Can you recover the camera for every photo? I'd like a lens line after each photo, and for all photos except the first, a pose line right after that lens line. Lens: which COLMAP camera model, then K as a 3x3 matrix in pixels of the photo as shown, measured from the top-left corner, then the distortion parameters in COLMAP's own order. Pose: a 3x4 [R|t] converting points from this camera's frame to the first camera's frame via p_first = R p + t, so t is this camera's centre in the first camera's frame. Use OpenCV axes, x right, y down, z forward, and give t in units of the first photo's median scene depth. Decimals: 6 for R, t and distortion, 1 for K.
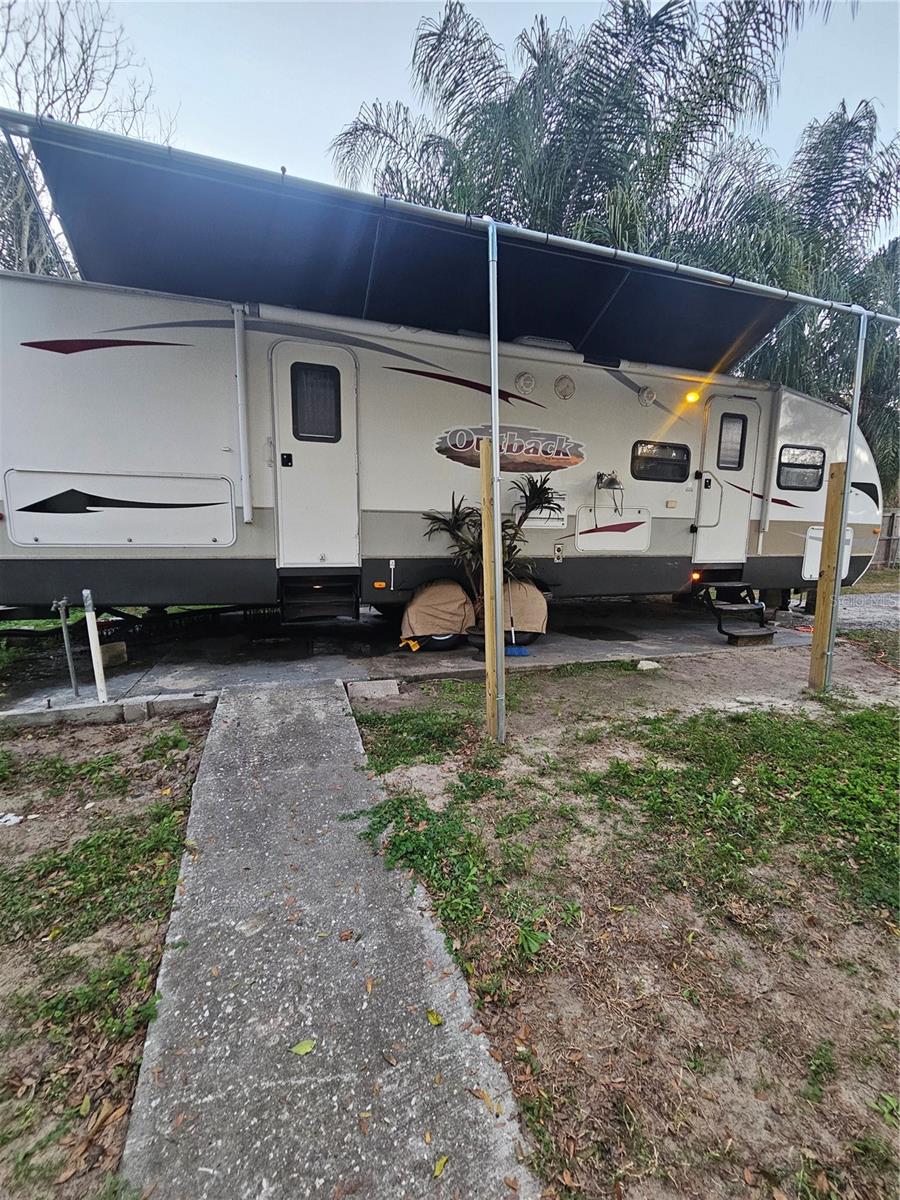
lens RADIAL K [[498.2, 0, 464.4], [0, 498.2, 599.7], [0, 0, 1]] dist [0.000476, 0.000382]
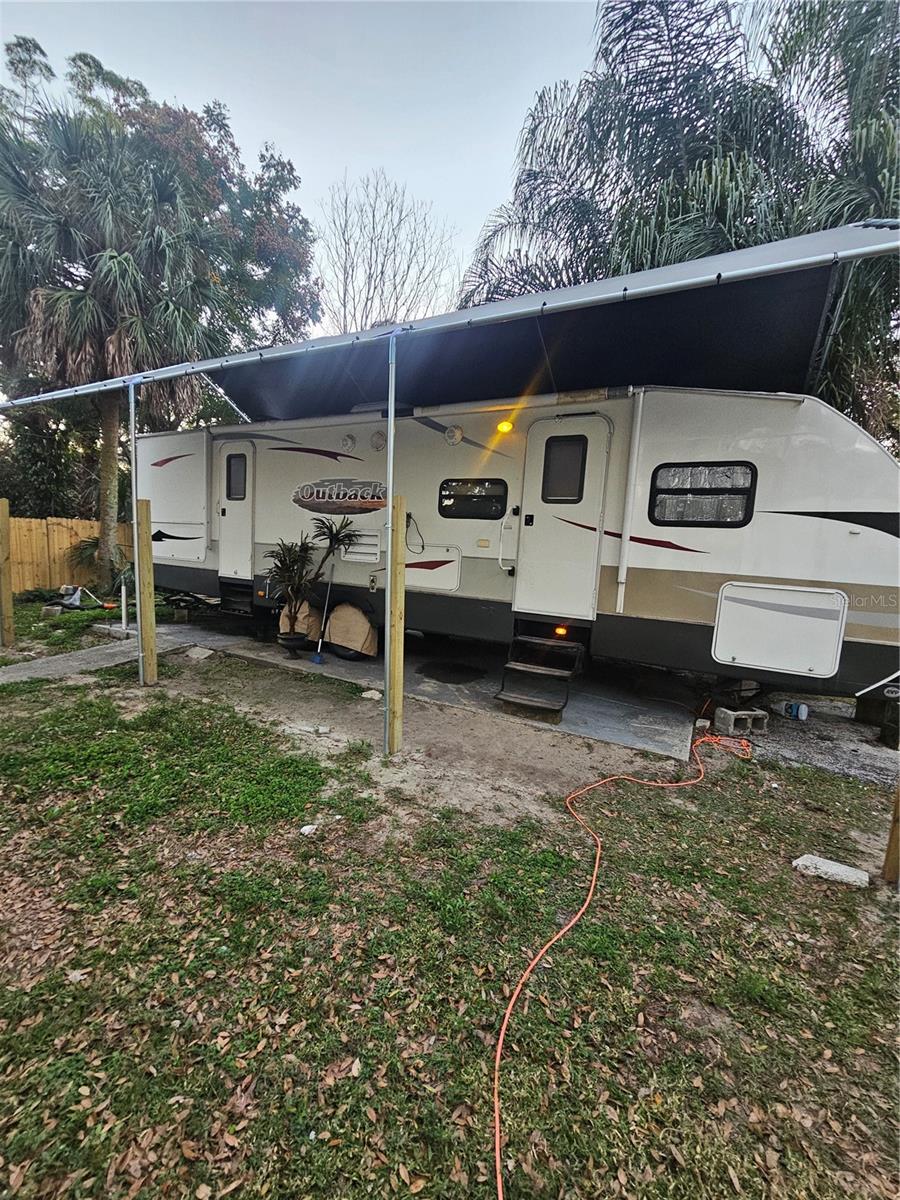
lens RADIAL K [[489.9, 0, 457.5], [0, 489.9, 602.3], [0, 0, 1]] dist [-0.001058, 0.000440]
pose [[0.677564, 0.087523, -0.730237, 1.089337], [-0.174004, 0.983782, -0.043541, -0.037831], [0.714584, 0.156566, 0.681805, 0.381195]]
